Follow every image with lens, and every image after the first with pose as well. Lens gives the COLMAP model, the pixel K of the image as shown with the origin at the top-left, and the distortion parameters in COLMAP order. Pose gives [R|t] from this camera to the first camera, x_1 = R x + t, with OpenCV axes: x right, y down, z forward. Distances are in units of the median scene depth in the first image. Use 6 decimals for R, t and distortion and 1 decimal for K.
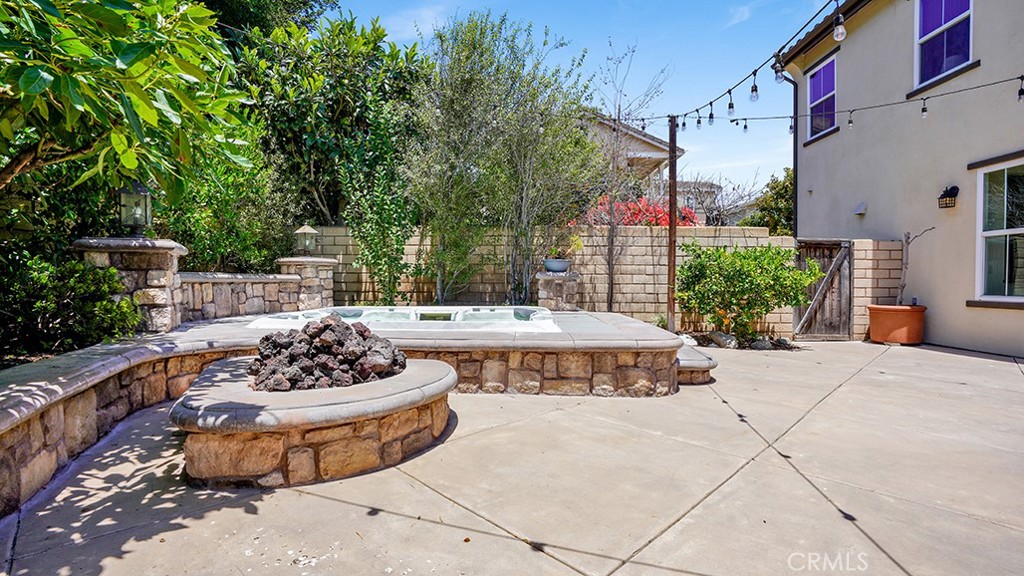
lens RADIAL K [[488.2, 0, 510.8], [0, 488.2, 286.9], [0, 0, 1]] dist [-0.004011, -0.000559]
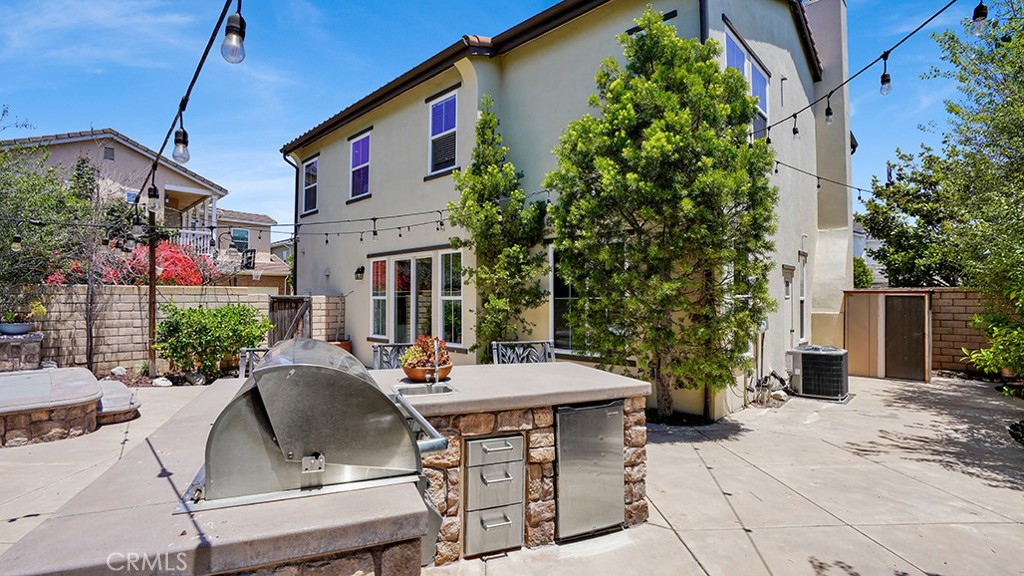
lens RADIAL K [[488.2, 0, 513.3], [0, 488.2, 289.5], [0, 0, 1]] dist [-0.004011, -0.000559]
pose [[0.707887, 0.004570, 0.706311, 0.111718], [0.011776, 0.999764, -0.018270, -0.093435], [-0.706228, 0.021251, 0.707666, -0.513859]]
